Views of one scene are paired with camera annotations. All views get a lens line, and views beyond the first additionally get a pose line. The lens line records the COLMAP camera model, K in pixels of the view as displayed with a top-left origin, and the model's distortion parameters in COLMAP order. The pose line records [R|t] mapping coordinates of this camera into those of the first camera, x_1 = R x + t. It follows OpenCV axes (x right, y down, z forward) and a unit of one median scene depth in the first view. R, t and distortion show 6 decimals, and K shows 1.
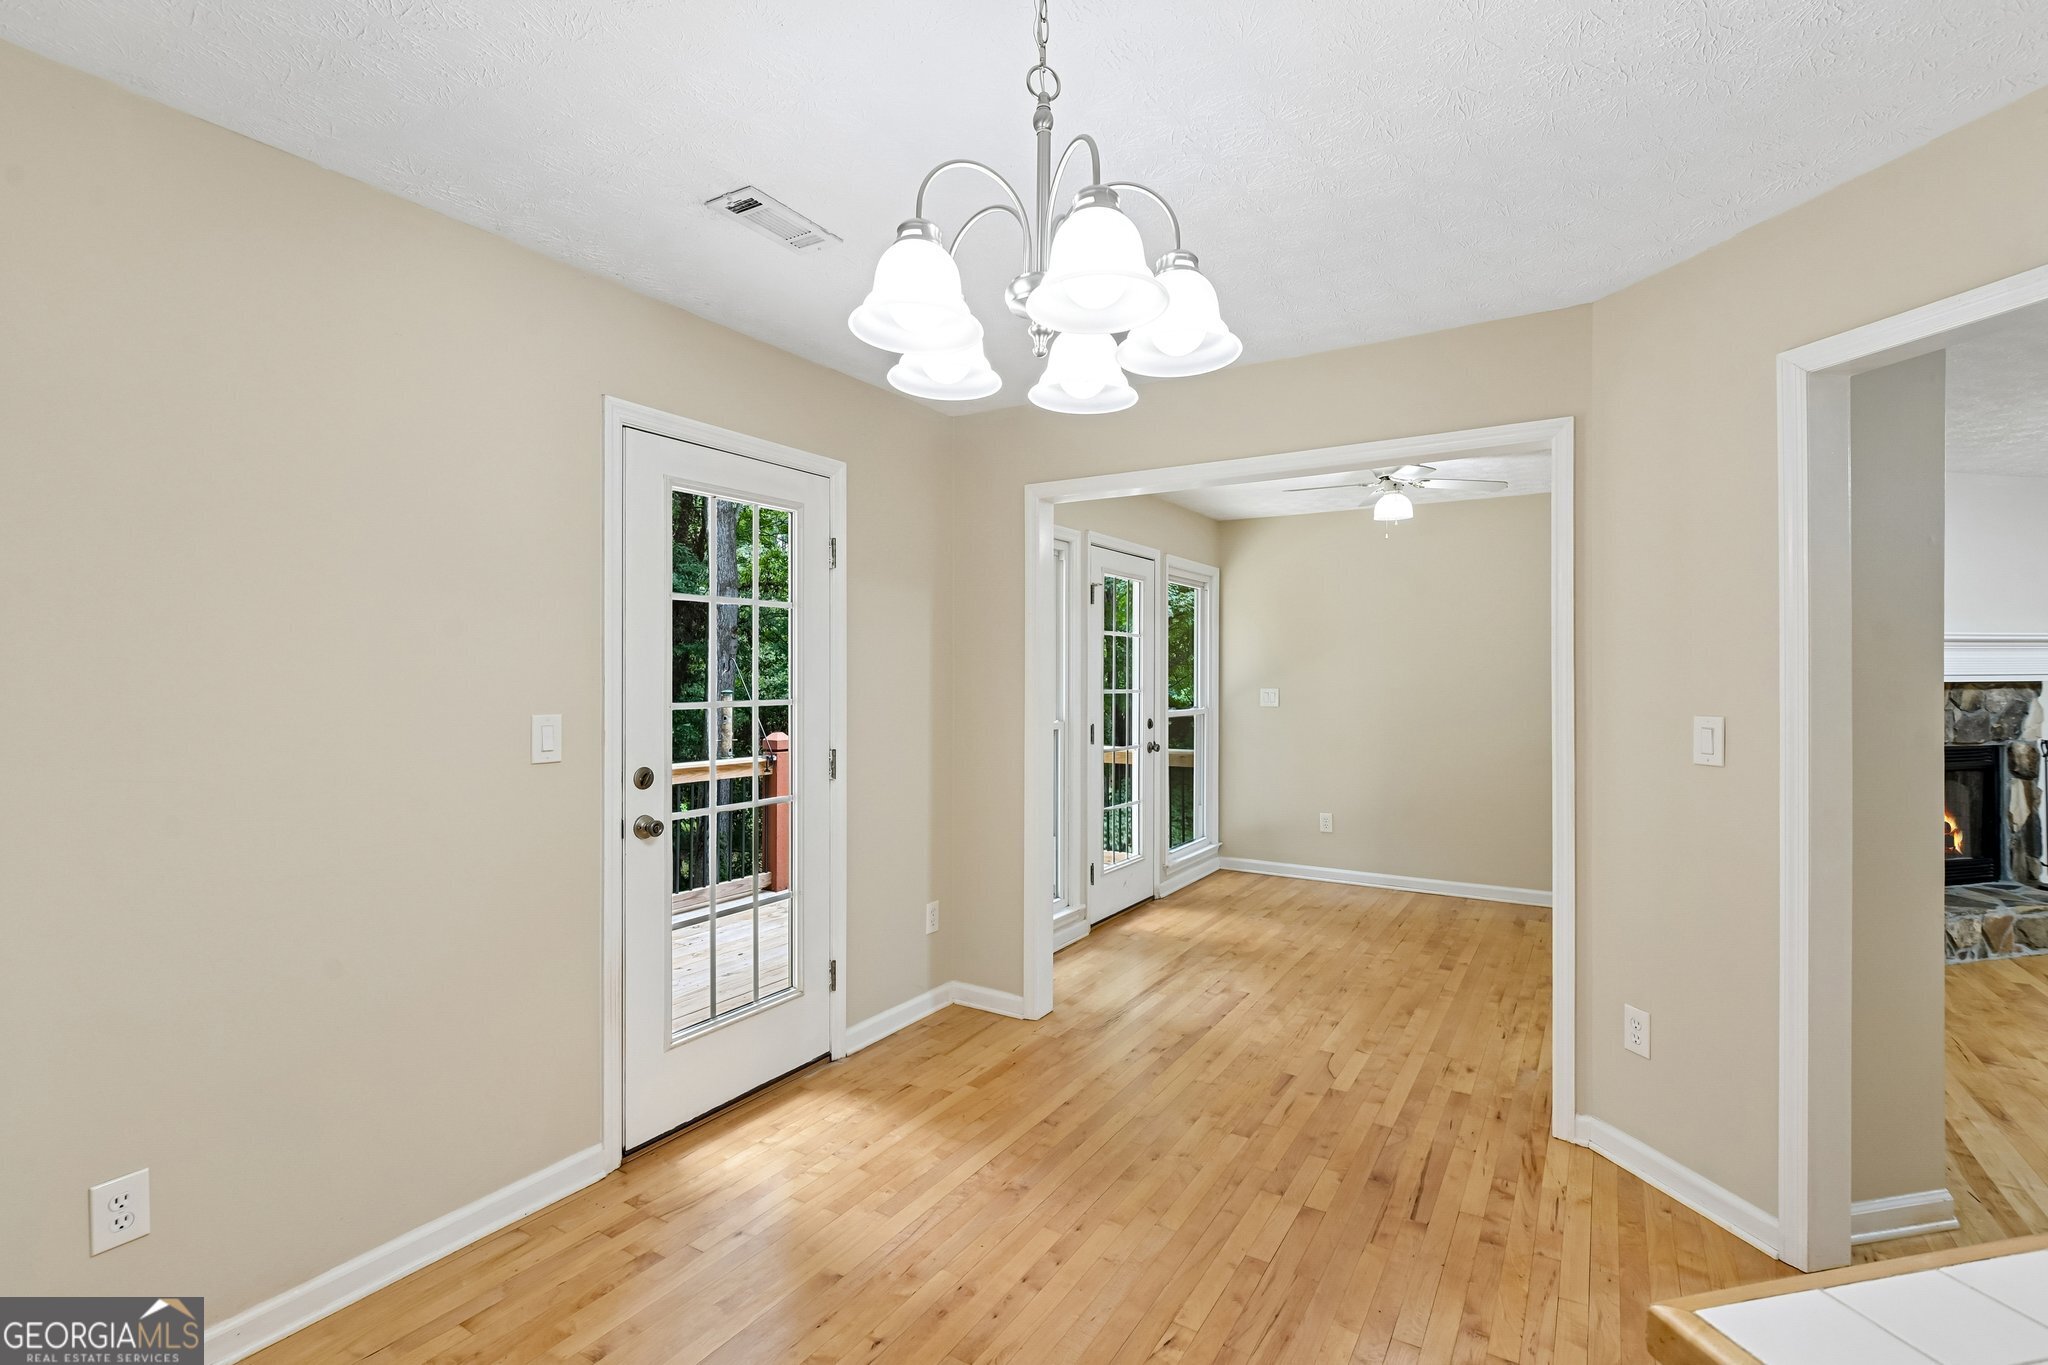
lens RADIAL K [[942.0, 0, 1023.5], [0, 942.0, 675.2], [0, 0, 1]] dist [0.006956, -0.002941]
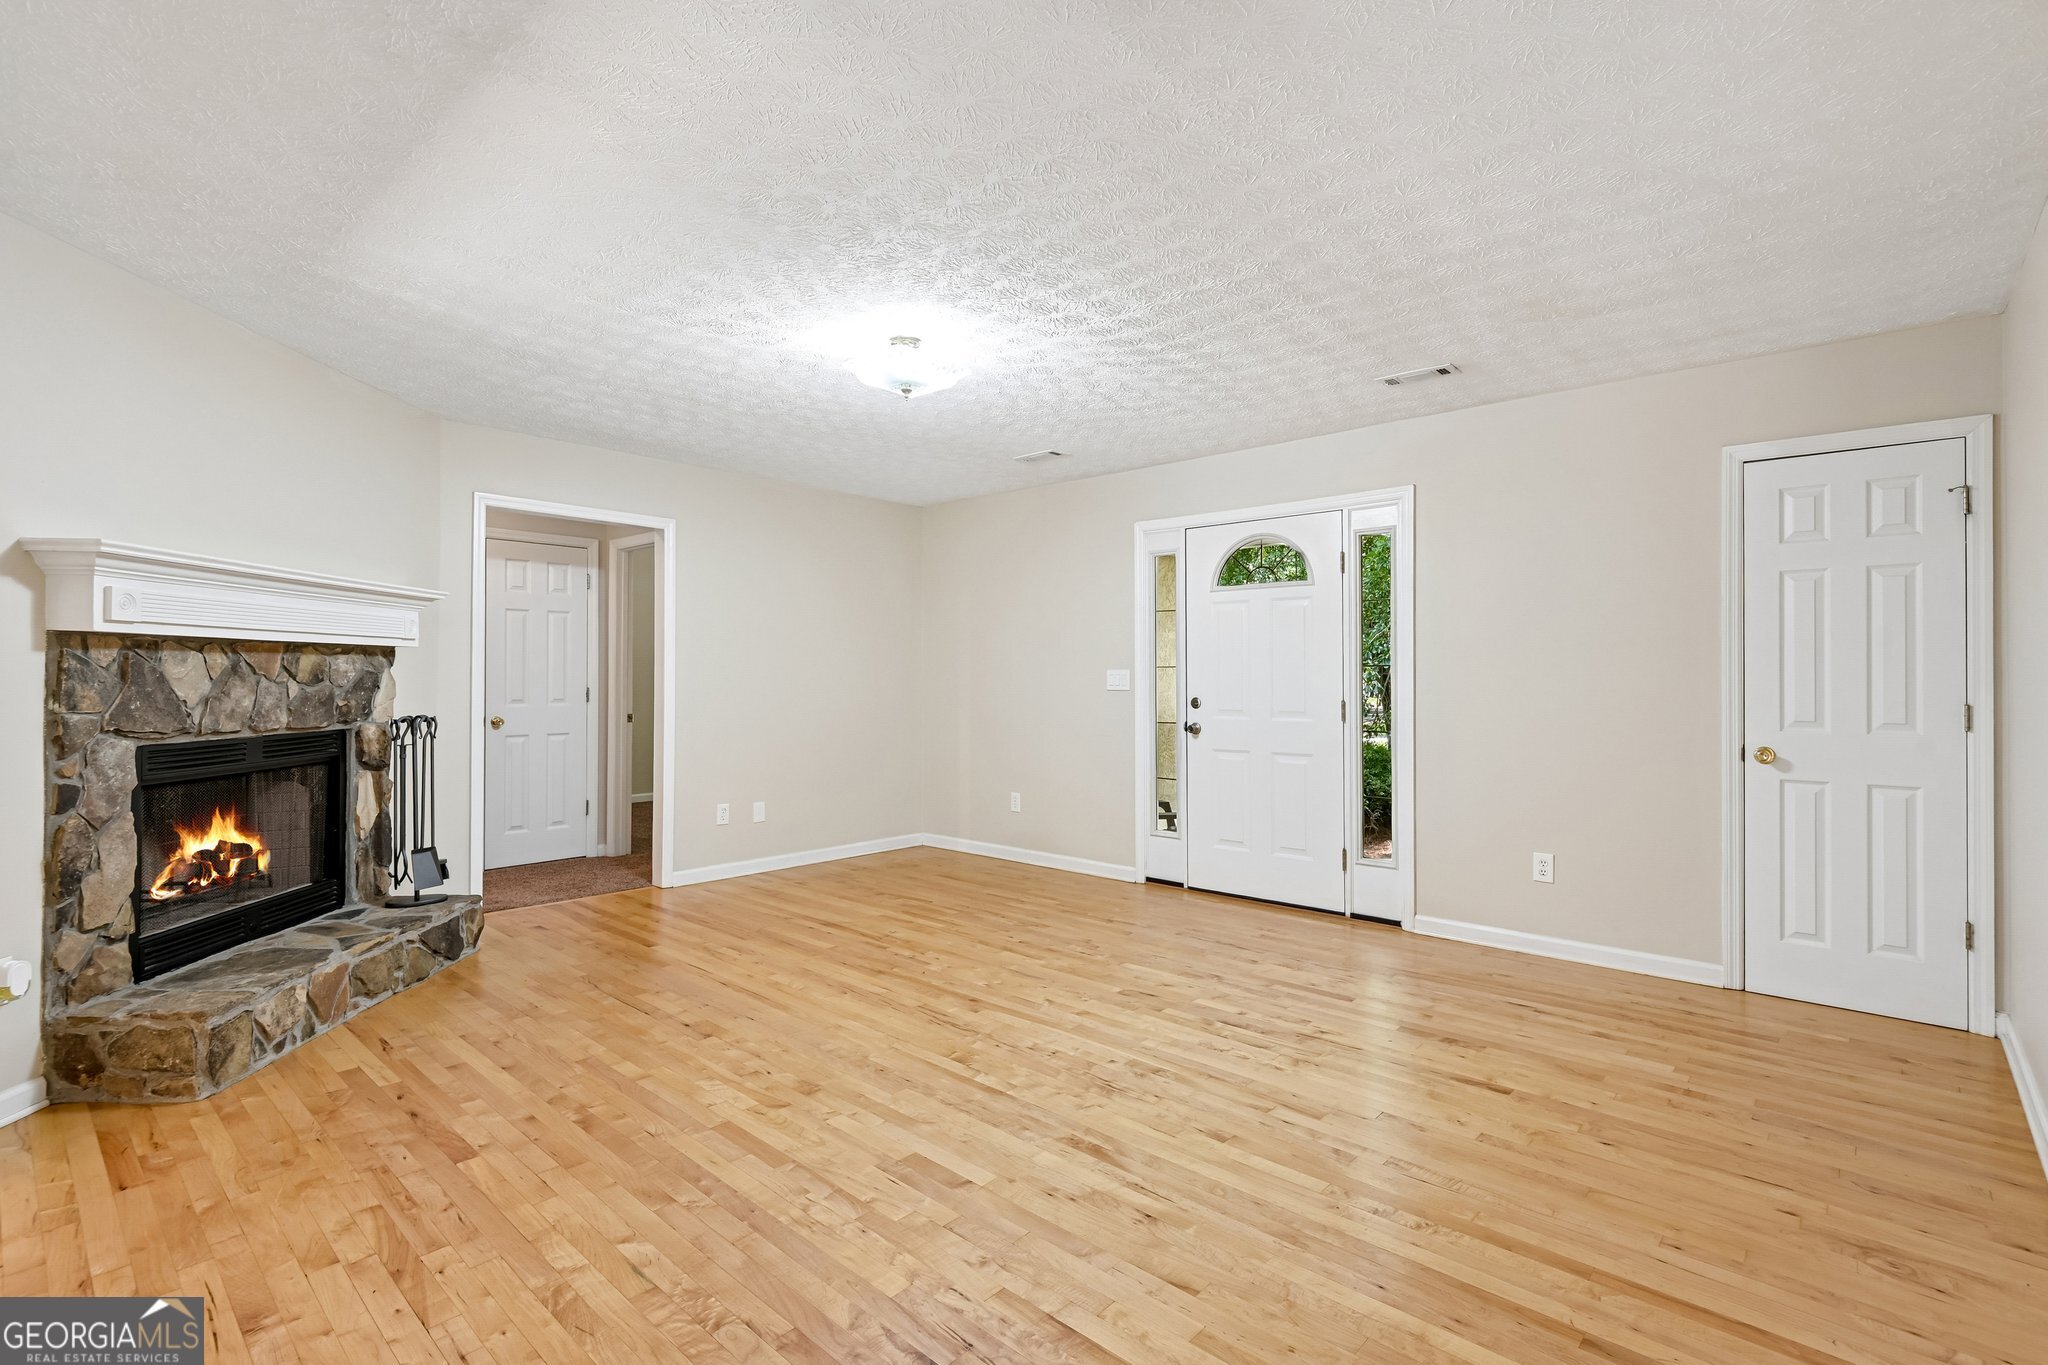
lens RADIAL K [[942.0, 0, 1029.8], [0, 942.0, 671.9], [0, 0, 1]] dist [0.006956, -0.002941]
pose [[0.179385, 0.010089, 0.983727, 0.380007], [-0.009248, 0.999921, -0.008569, 0.029449], [-0.983736, -0.007560, 0.179464, 0.320046]]
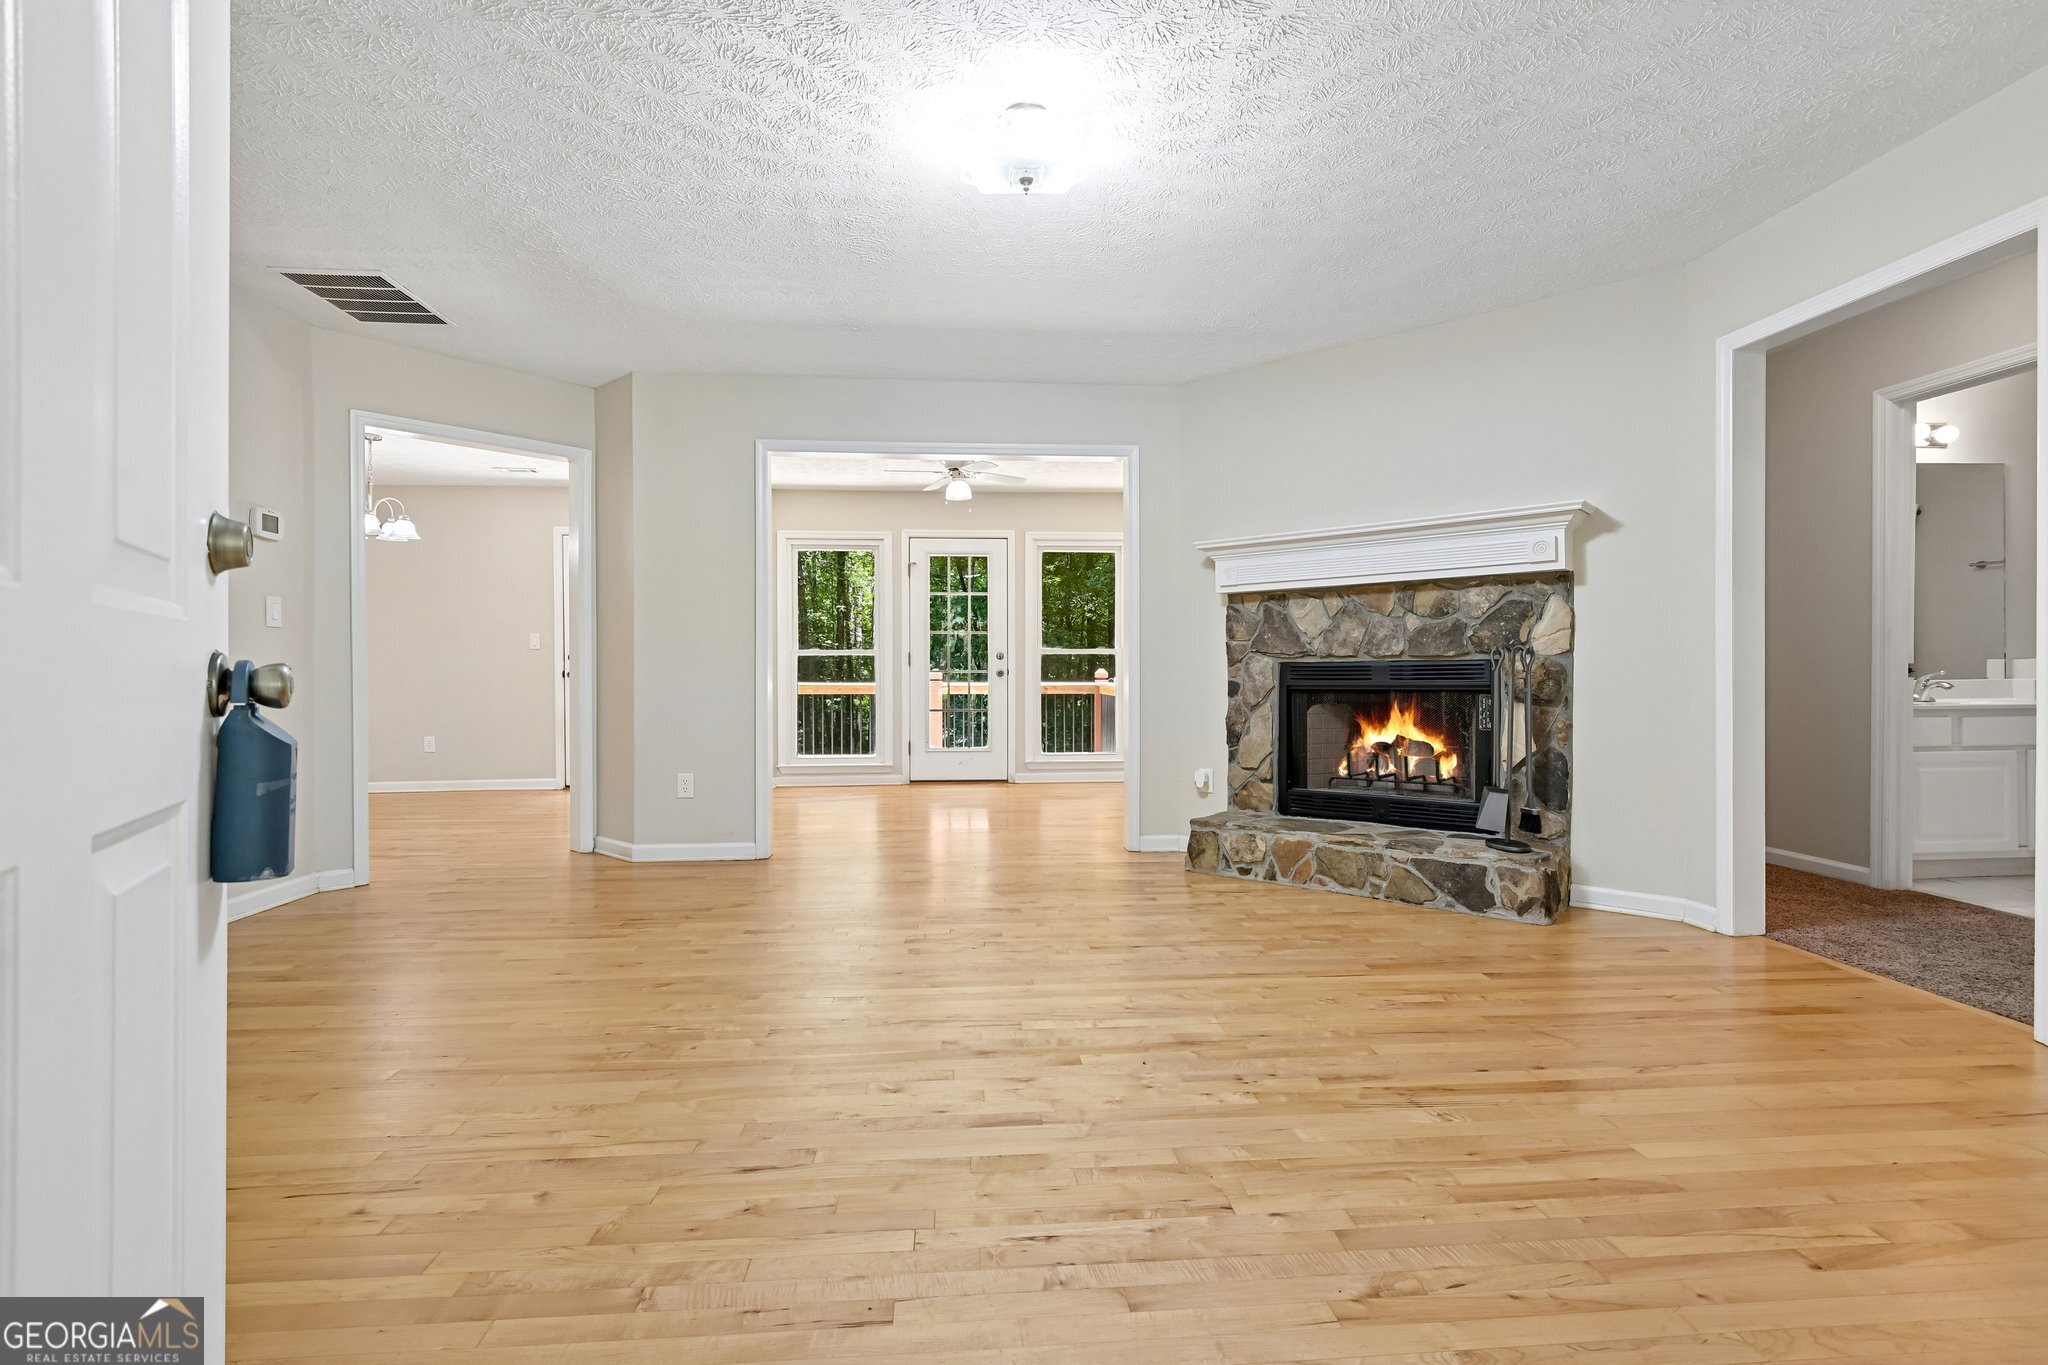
lens RADIAL K [[942.0, 0, 1028.5], [0, 942.0, 672.1], [0, 0, 1]] dist [0.006956, -0.002941]
pose [[0.587222, -0.001249, -0.809425, 1.447071], [0.004824, 0.999986, 0.001957, 0.081775], [0.809412, -0.005054, 0.587220, 0.235412]]
